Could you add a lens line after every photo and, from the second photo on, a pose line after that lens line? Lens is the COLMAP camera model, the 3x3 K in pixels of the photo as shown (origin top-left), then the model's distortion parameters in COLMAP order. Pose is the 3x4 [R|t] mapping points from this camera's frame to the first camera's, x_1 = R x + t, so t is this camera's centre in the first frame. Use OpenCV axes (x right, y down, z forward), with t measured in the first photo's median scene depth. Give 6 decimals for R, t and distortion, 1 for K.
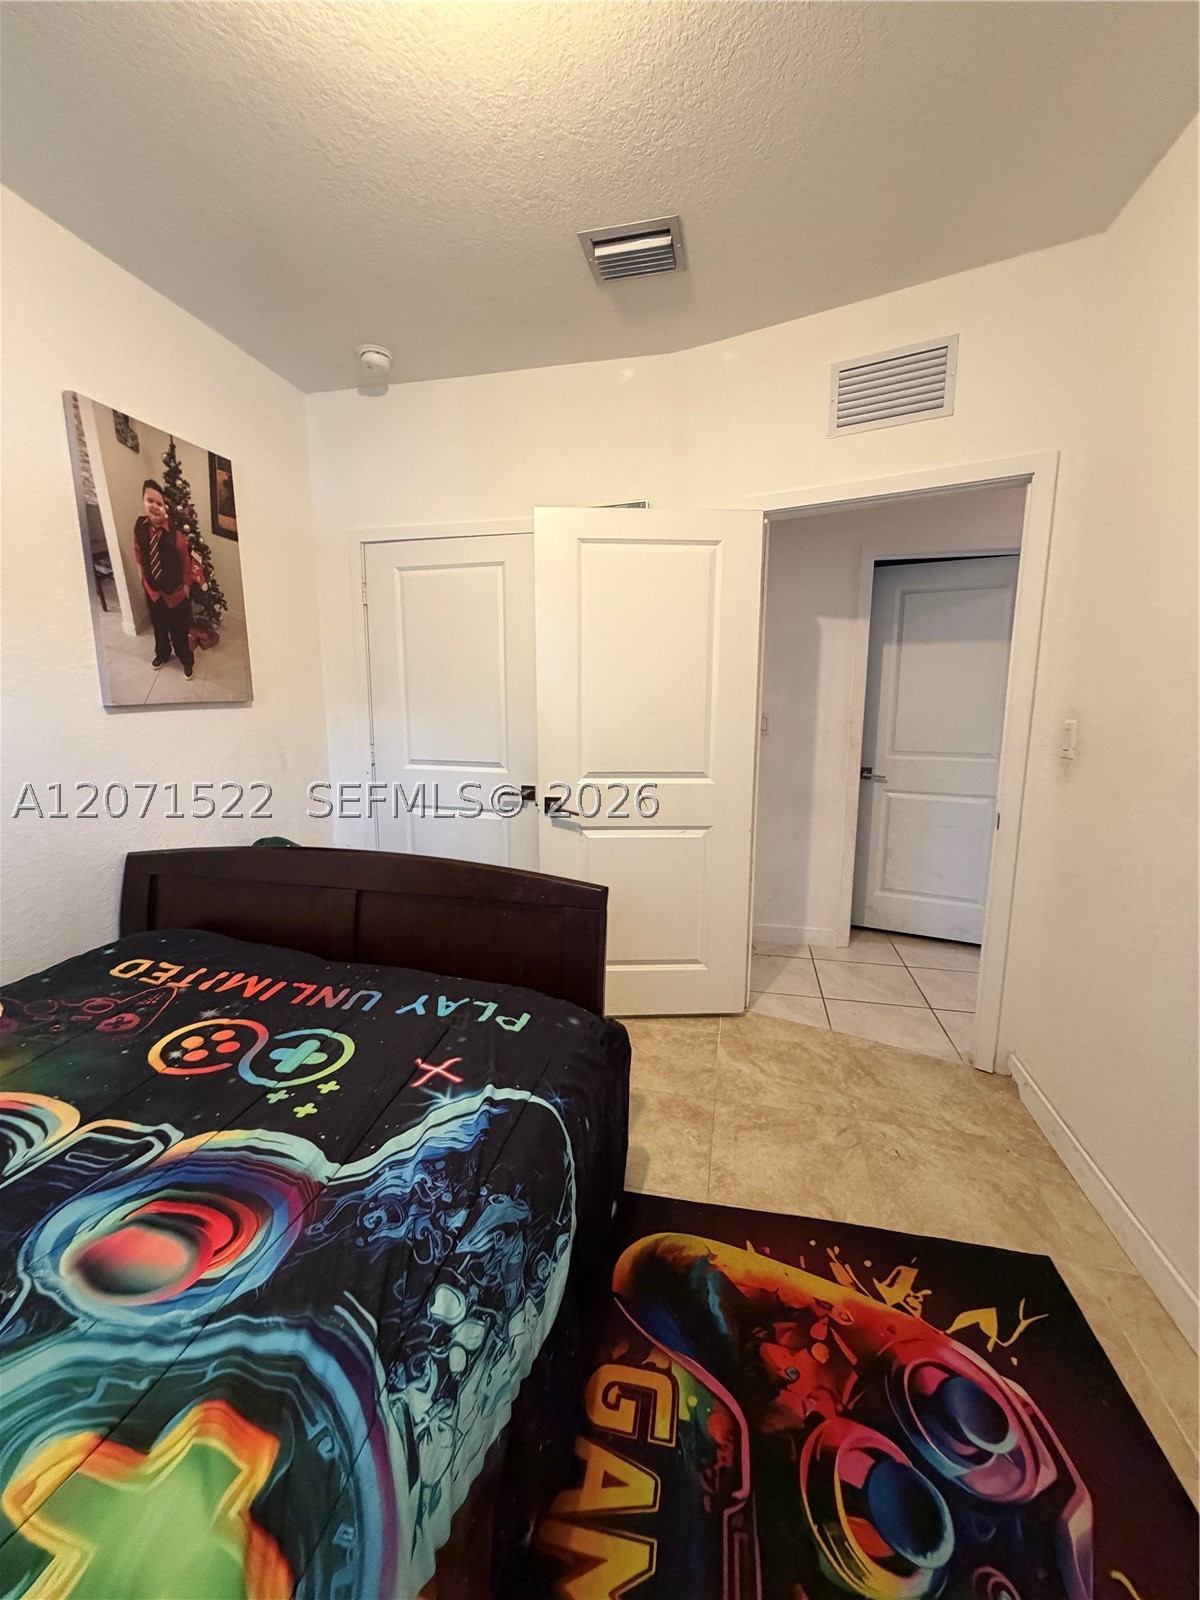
lens RADIAL K [[642.1, 0, 597.7], [0, 642.1, 799.2], [0, 0, 1]] dist [0.001106, 0.000142]
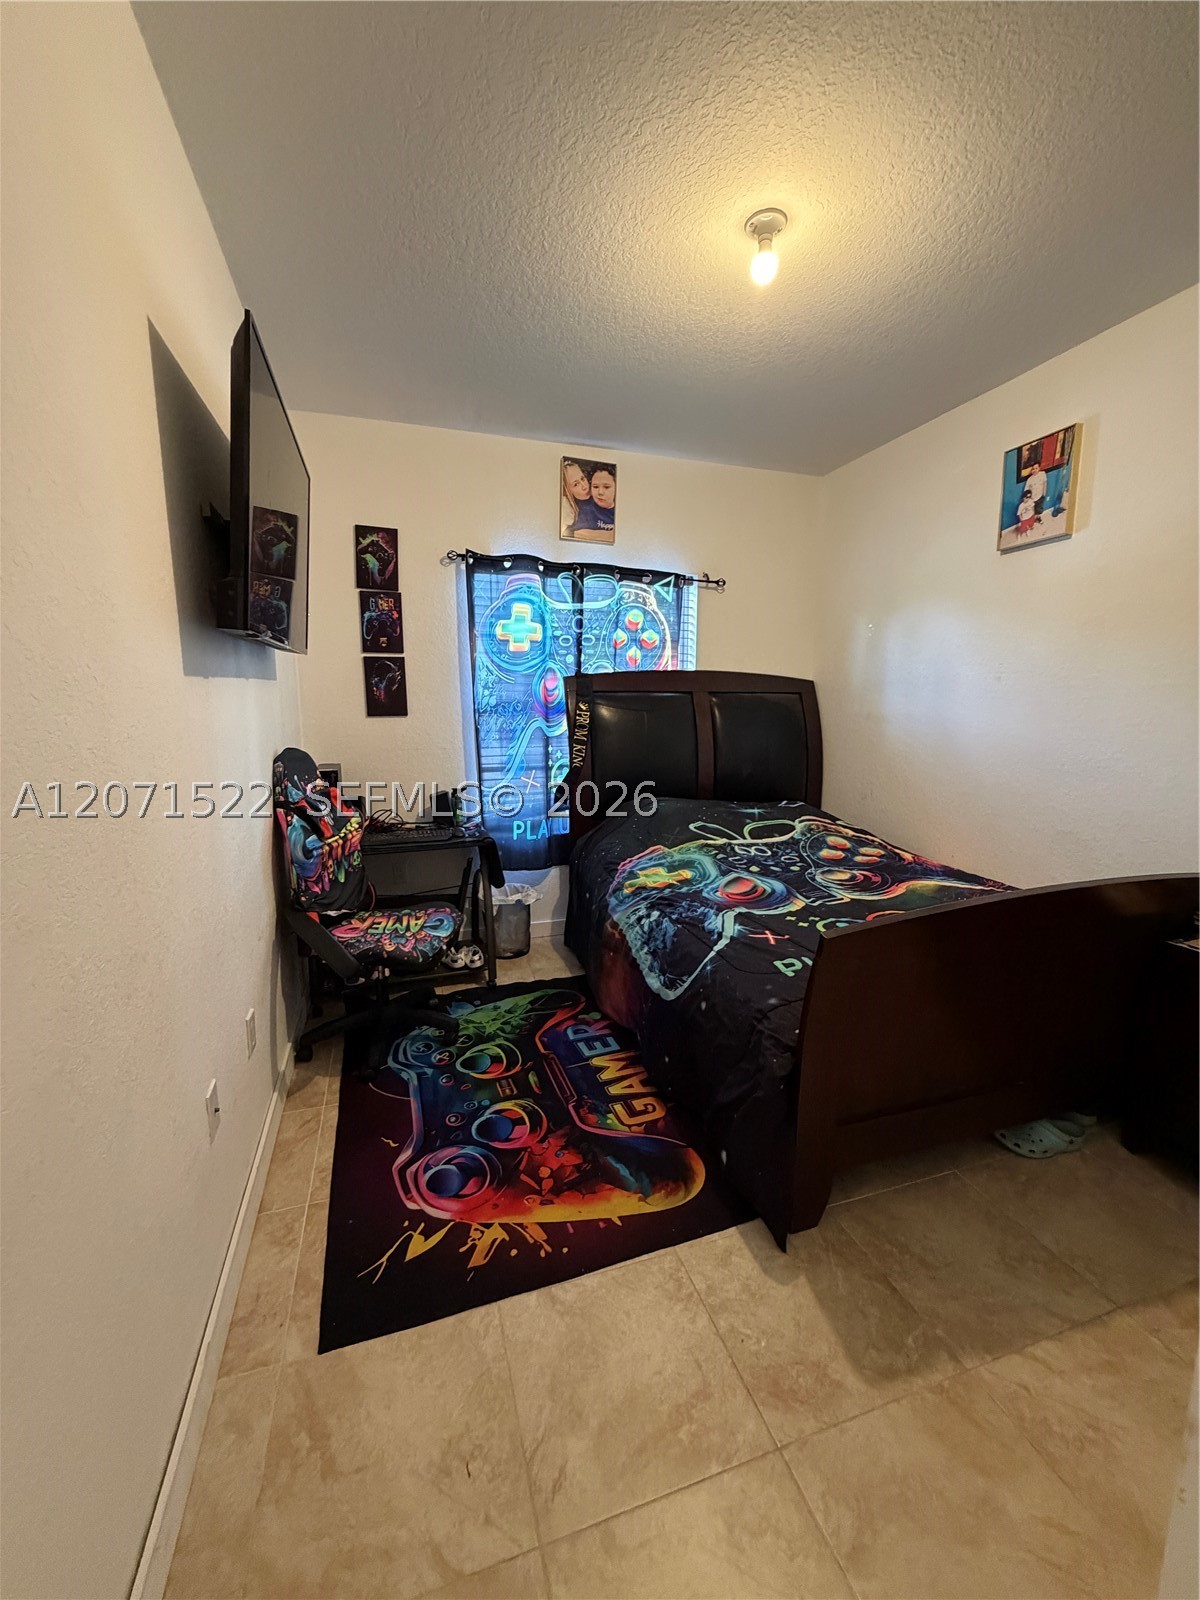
lens RADIAL K [[642.1, 0, 600.1], [0, 642.1, 793.5], [0, 0, 1]] dist [0.001106, 0.000142]
pose [[-0.860357, 0.069653, -0.504910, 0.872140], [-0.082154, 0.958714, 0.272245, -0.312976], [0.503027, 0.275709, -0.819114, 1.938025]]
